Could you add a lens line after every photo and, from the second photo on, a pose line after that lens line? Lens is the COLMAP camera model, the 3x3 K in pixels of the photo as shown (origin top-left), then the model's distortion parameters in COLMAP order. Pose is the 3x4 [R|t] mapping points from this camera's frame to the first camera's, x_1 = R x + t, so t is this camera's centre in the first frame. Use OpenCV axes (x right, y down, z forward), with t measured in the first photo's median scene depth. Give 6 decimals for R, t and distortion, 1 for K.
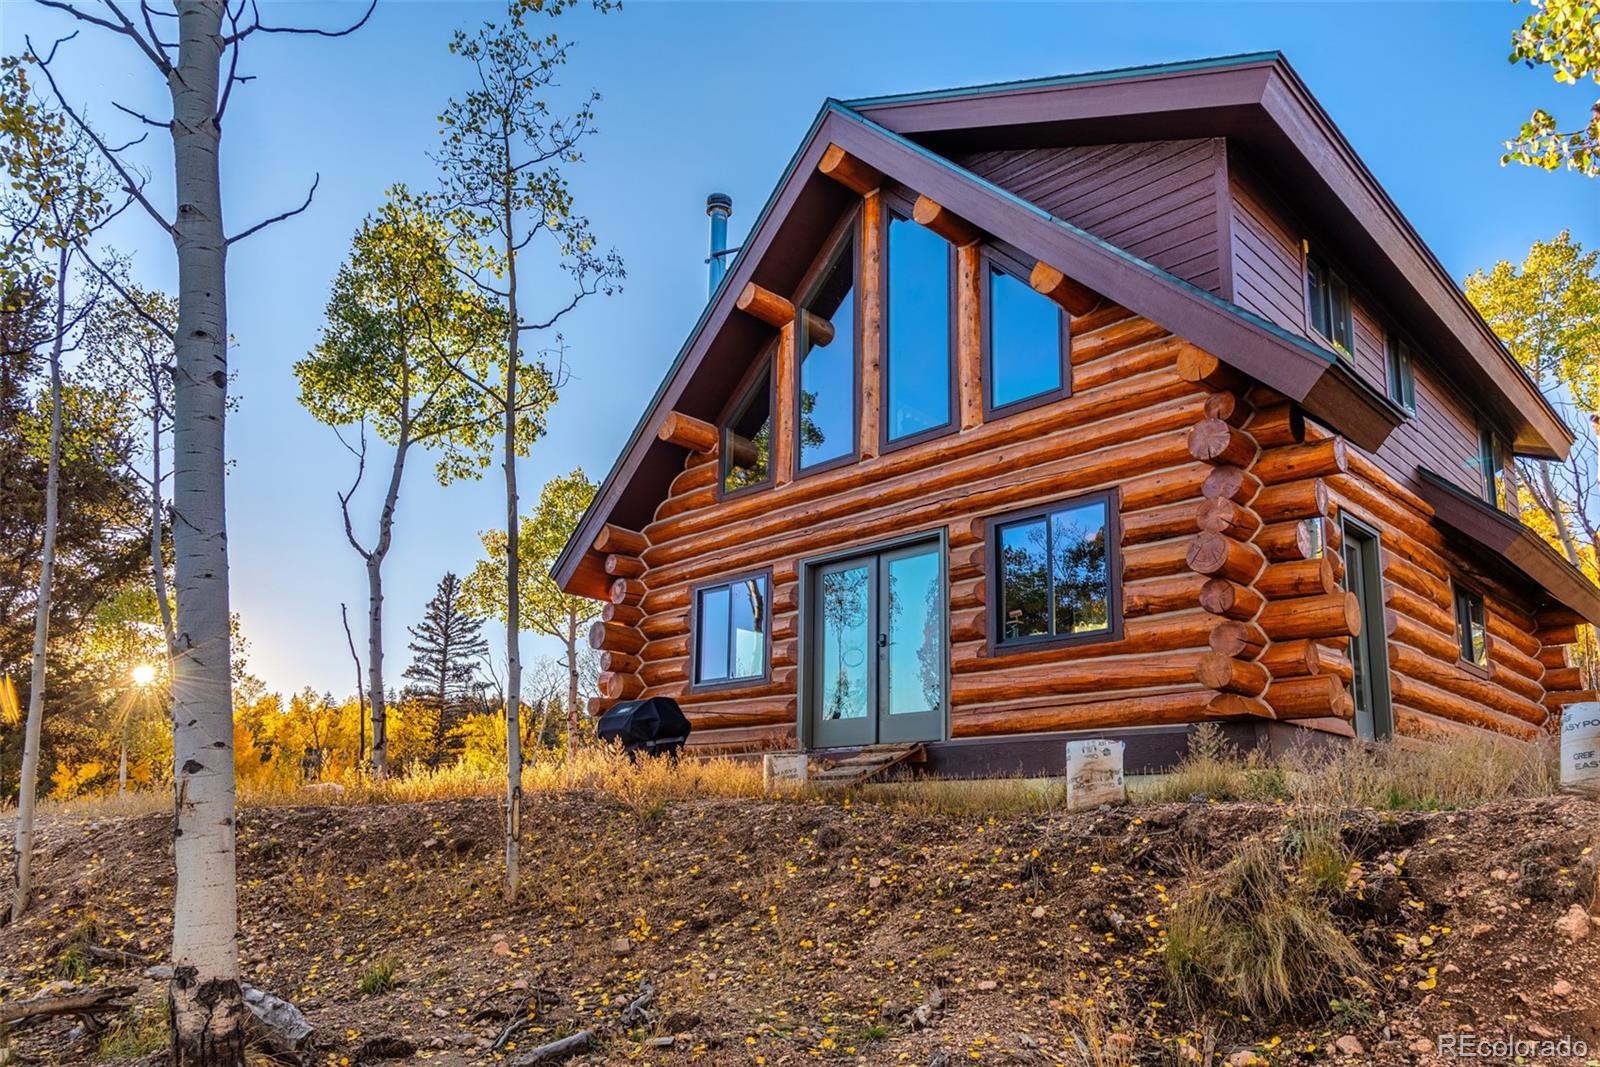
lens RADIAL K [[1074.1, 0, 798.5], [0, 1074.1, 563.9], [0, 0, 1]] dist [0.009725, 0.001490]
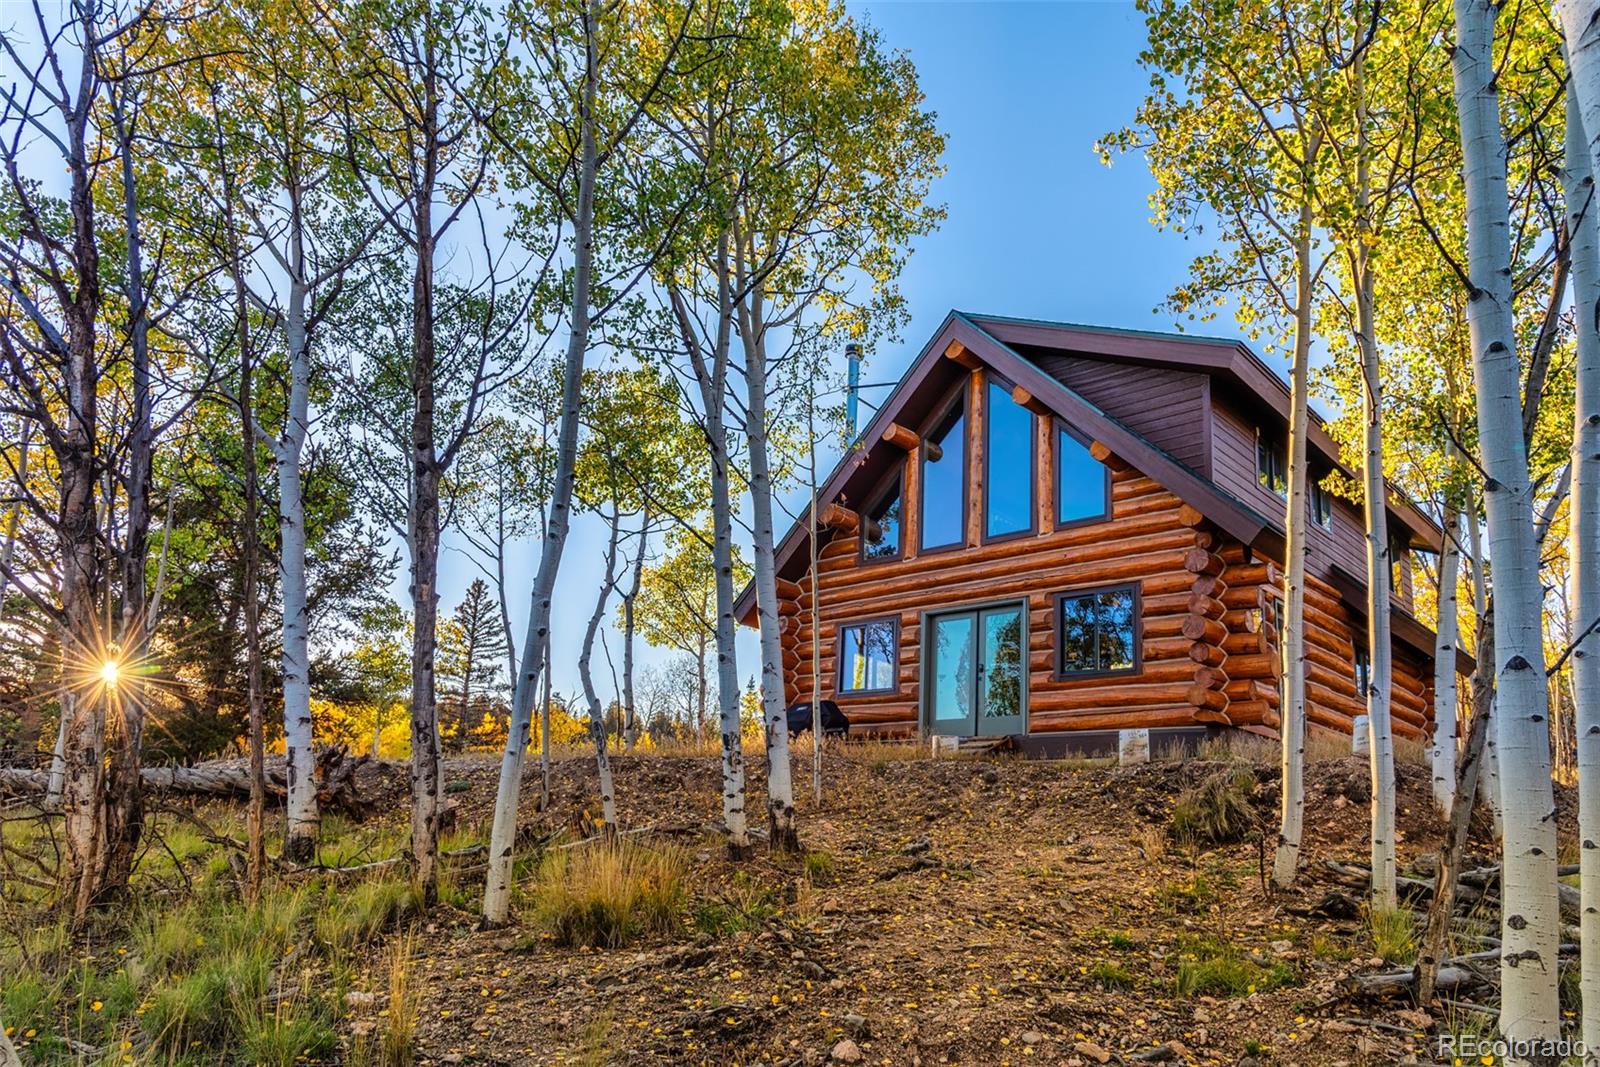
lens RADIAL K [[1096.0, 0, 804.4], [0, 1096.0, 514.6], [0, 0, 1]] dist [0.006337, 0.000502]
pose [[0.998812, 0.041156, 0.026089, -0.228960], [-0.039681, 0.997712, -0.054739, -0.052557], [-0.028282, 0.053639, 0.998160, -0.575188]]
